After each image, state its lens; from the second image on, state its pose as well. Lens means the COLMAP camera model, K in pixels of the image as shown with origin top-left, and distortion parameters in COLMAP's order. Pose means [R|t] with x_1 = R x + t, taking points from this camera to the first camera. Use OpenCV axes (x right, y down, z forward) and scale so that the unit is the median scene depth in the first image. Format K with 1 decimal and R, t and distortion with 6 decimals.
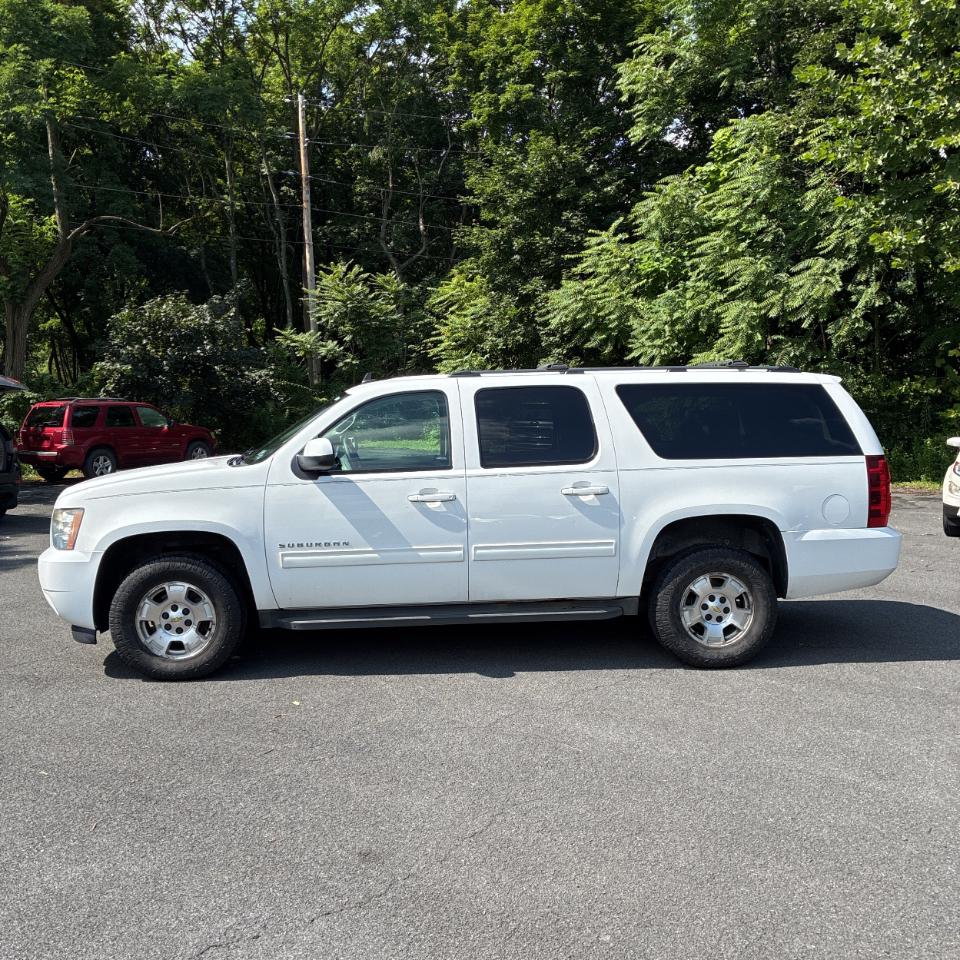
lens RADIAL K [[964.3, 0, 480.0], [0, 964.3, 480.0], [0, 0, 1]] dist [0.063630, -0.007439]
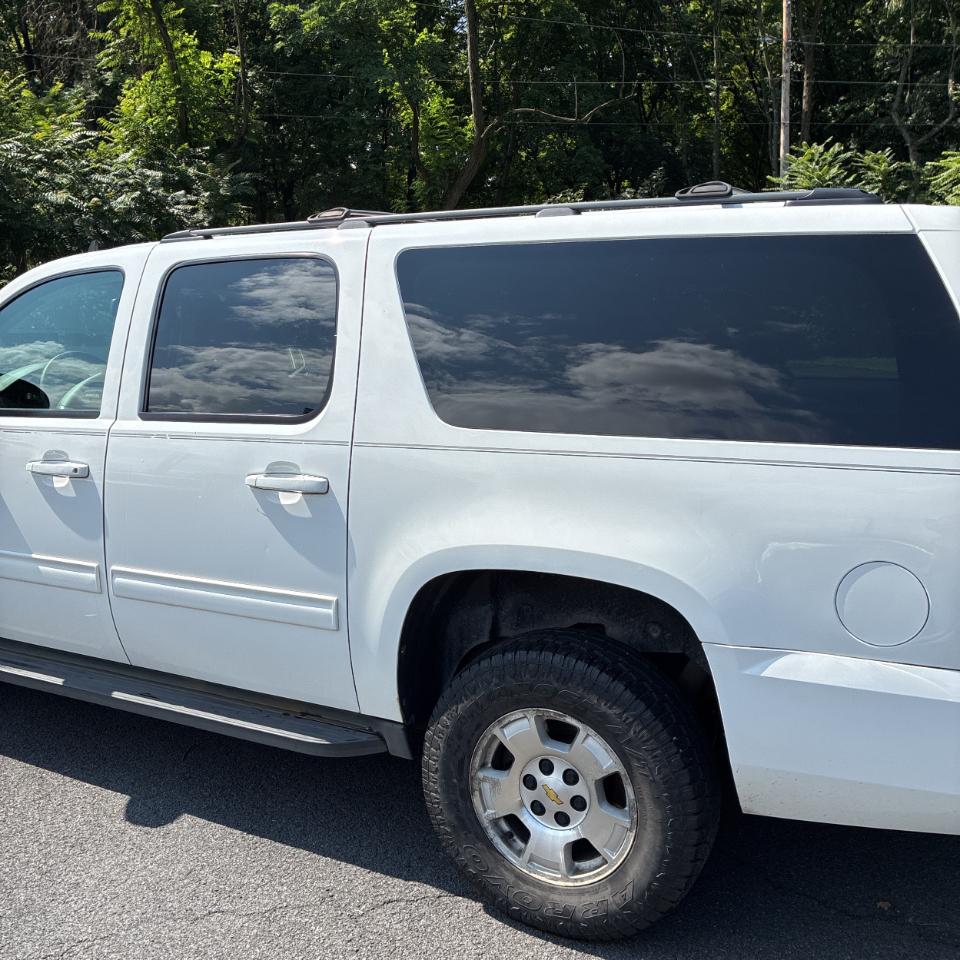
lens RADIAL K [[970.7, 0, 482.9], [0, 970.7, 481.4], [0, 0, 1]] dist [0.006226, 0.034345]
pose [[0.851580, 0.095976, -0.515364, 0.112084], [-0.048155, 0.993263, 0.105404, -0.011251], [0.522008, -0.064943, 0.850465, 0.170863]]
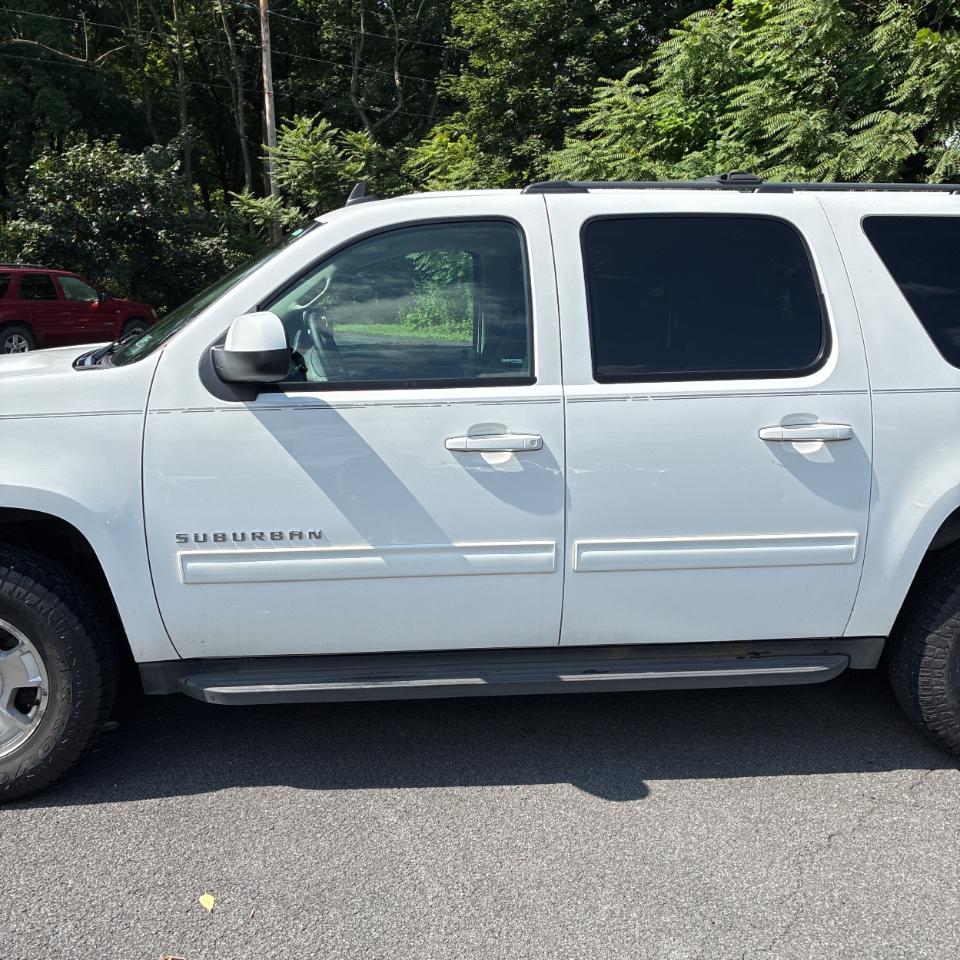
lens RADIAL K [[970.7, 0, 482.9], [0, 970.7, 481.4], [0, 0, 1]] dist [0.006226, 0.034345]
pose [[0.999154, 0.015404, 0.038125, -0.019131], [-0.019758, 0.992982, 0.116603, -0.004946], [-0.036062, -0.117258, 0.992447, 0.133535]]
